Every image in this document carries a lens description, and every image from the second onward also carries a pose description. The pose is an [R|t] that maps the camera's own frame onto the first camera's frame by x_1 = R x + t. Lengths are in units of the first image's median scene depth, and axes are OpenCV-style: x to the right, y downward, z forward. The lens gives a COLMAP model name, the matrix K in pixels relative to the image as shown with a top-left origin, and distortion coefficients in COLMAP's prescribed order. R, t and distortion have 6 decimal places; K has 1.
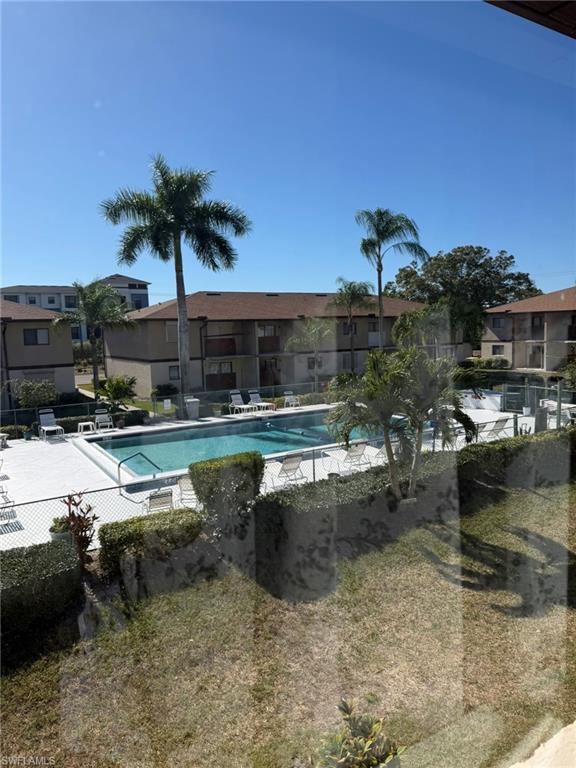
lens RADIAL K [[537.9, 0, 279.6], [0, 537.9, 383.6], [0, 0, 1]] dist [0.091323, -0.109395]
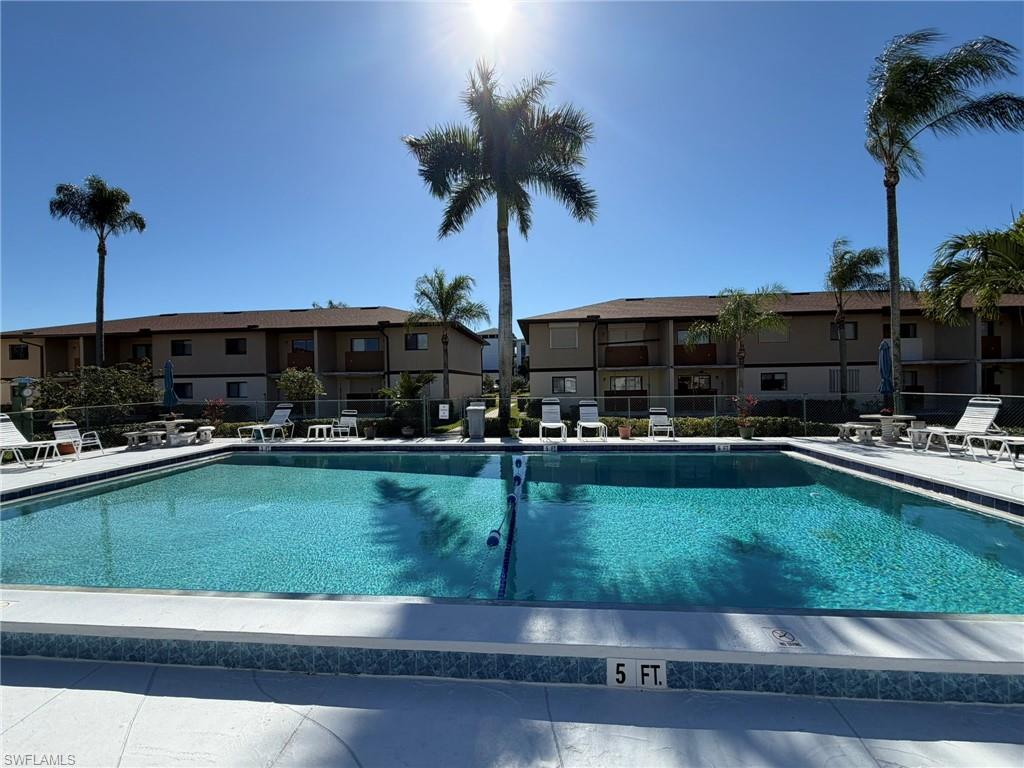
lens RADIAL K [[410.0, 0, 506.3], [0, 410.0, 390.5], [0, 0, 1]] dist [-0.002787, 0.000619]
pose [[0.810577, 0.030419, -0.584841, 0.145712], [-0.067526, 0.996844, -0.041741, 0.026369], [0.581726, 0.073326, 0.810073, 0.592006]]
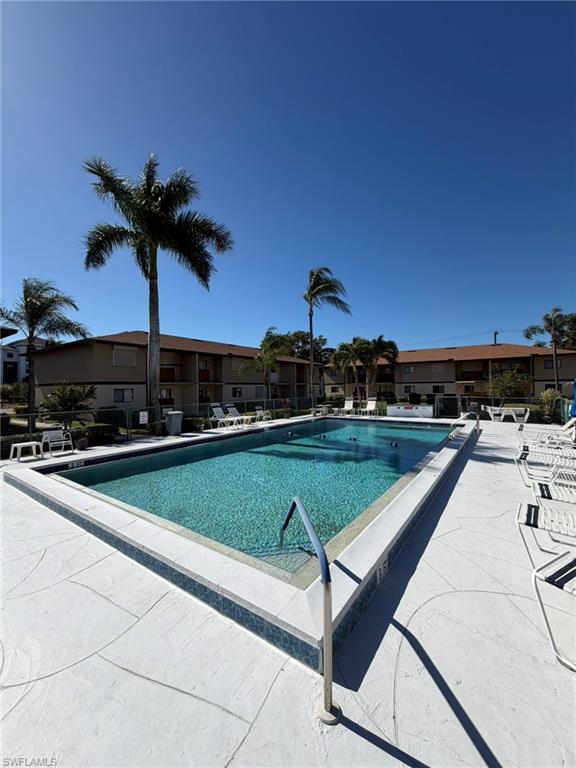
lens RADIAL K [[307.5, 0, 285.7], [0, 307.5, 378.6], [0, 0, 1]] dist [-0.002787, 0.000619]
pose [[0.915412, 0.032923, 0.401170, -0.187949], [0.022673, 0.990849, -0.133054, 0.044067], [-0.401880, 0.130895, 0.906289, 0.450590]]
